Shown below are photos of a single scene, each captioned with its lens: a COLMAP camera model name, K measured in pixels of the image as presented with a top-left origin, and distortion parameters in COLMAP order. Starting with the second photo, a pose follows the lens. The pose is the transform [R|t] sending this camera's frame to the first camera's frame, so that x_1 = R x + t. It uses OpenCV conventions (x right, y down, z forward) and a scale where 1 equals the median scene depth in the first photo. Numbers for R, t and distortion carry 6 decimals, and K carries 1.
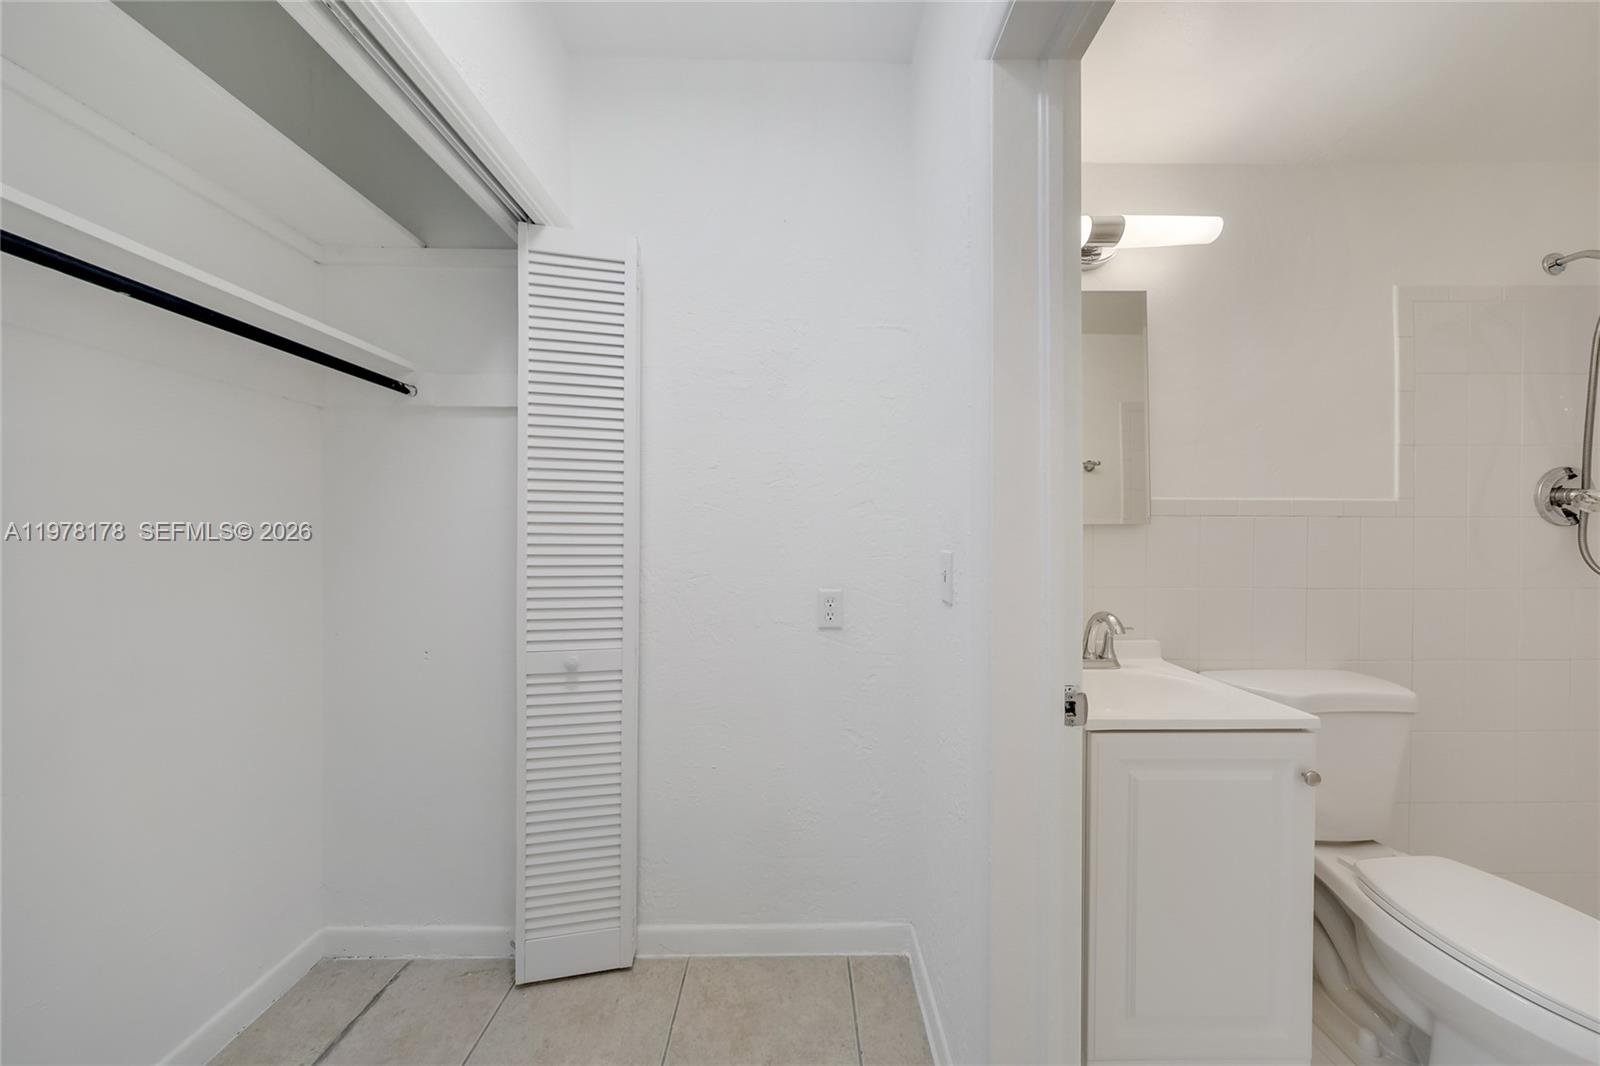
lens RADIAL K [[466.0, 0, 802.1], [0, 466.0, 536.0], [0, 0, 1]] dist [-0.000005, -0.000043]
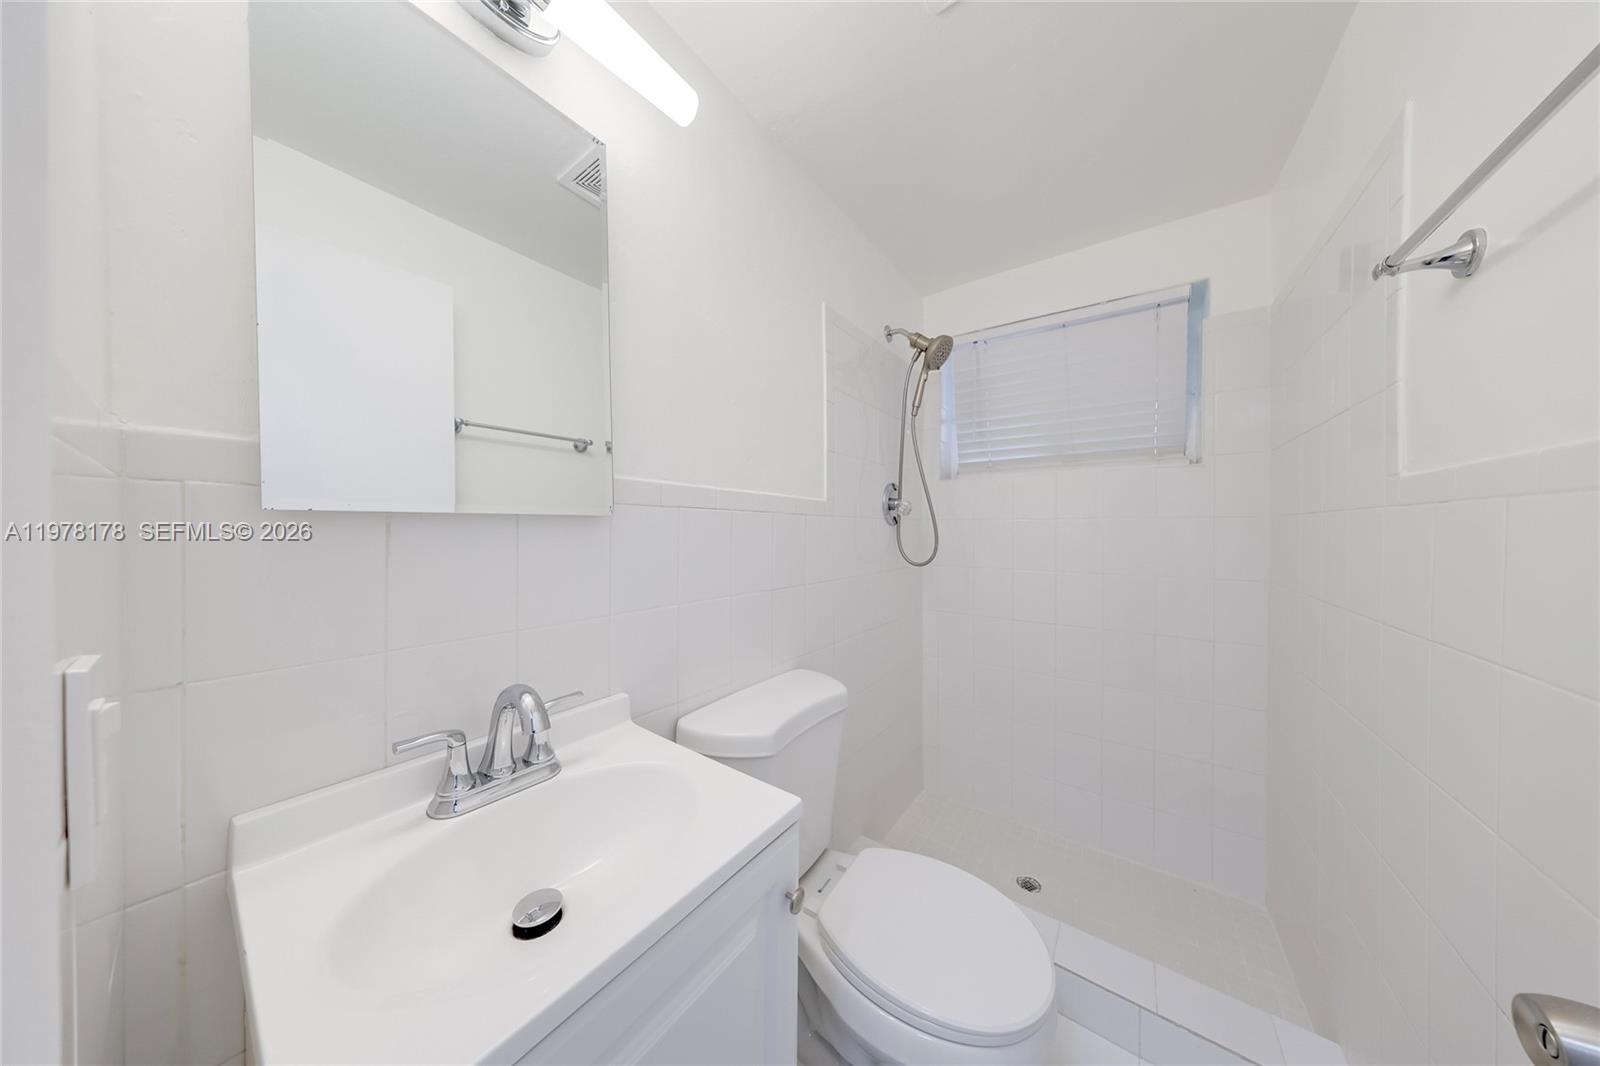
lens RADIAL K [[466.0, 0, 802.1], [0, 466.0, 536.0], [0, 0, 1]] dist [-0.000005, -0.000043]
pose [[0.594713, -0.010881, 0.803864, 0.380333], [-0.002279, 0.999882, 0.015220, -0.010081], [-0.803934, -0.010883, 0.594618, 0.408297]]
